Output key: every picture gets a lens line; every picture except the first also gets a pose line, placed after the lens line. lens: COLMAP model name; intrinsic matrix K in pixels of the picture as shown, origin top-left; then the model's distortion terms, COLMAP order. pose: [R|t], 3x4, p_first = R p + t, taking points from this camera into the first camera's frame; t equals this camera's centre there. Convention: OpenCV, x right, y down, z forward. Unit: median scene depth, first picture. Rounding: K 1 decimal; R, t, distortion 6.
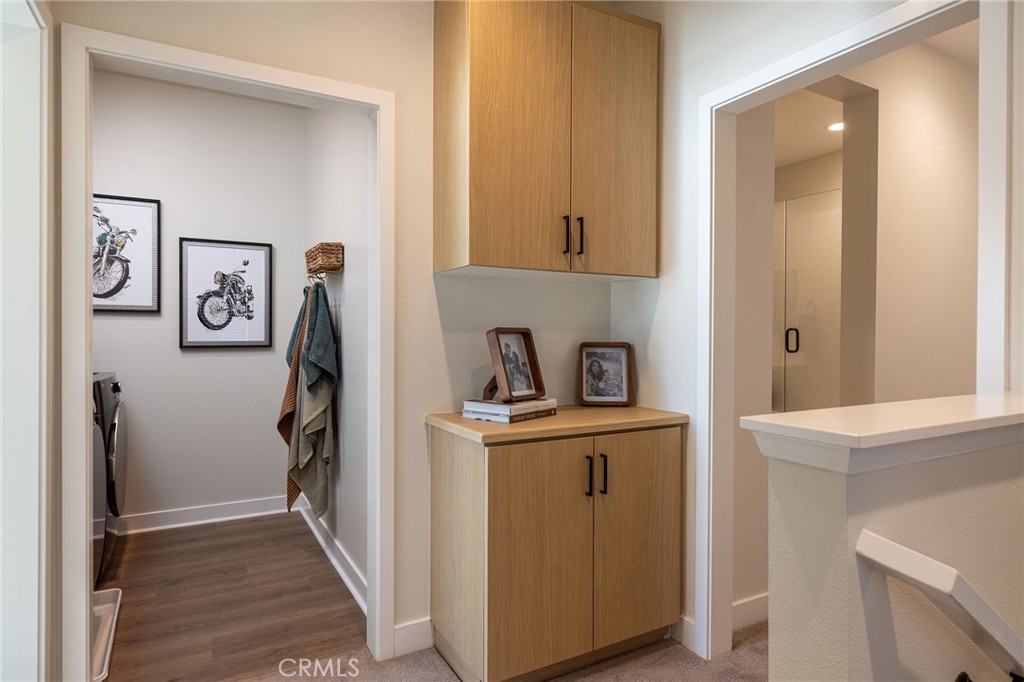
lens RADIAL K [[574.4, 0, 510.9], [0, 574.4, 336.7], [0, 0, 1]] dist [-0.000068, 0.000745]
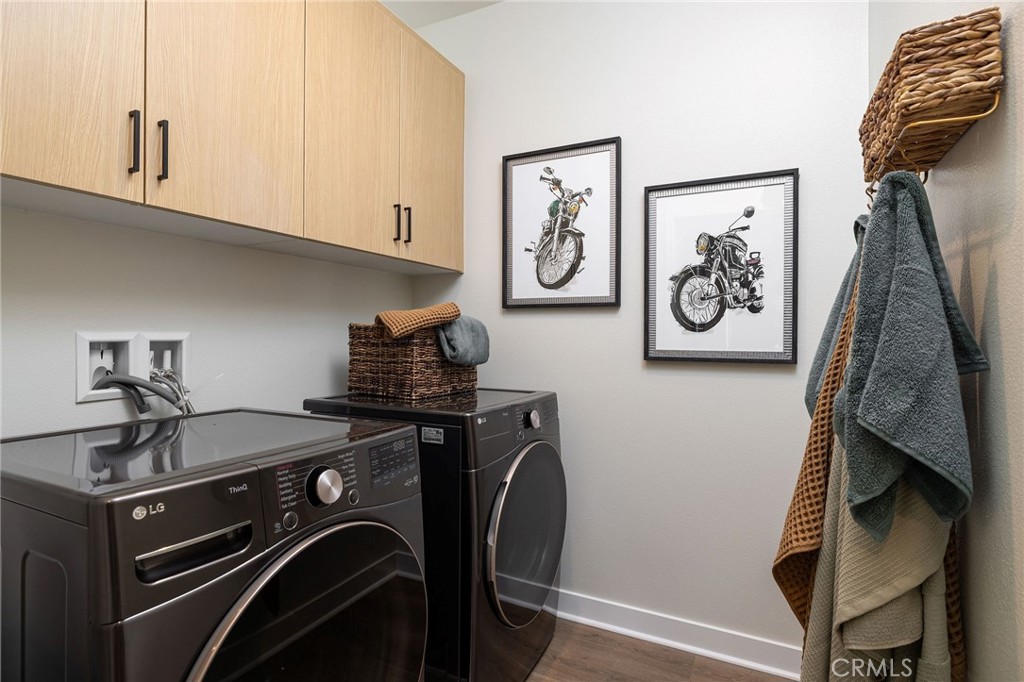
lens RADIAL K [[509.4, 0, 510.8], [0, 509.4, 335.6], [0, 0, 1]] dist [-0.003962, 0.000657]
pose [[0.549760, 0.000813, -0.835322, -0.190459], [-0.012289, 0.999899, -0.007115, -0.001691], [0.835232, 0.014177, 0.549714, 0.583654]]
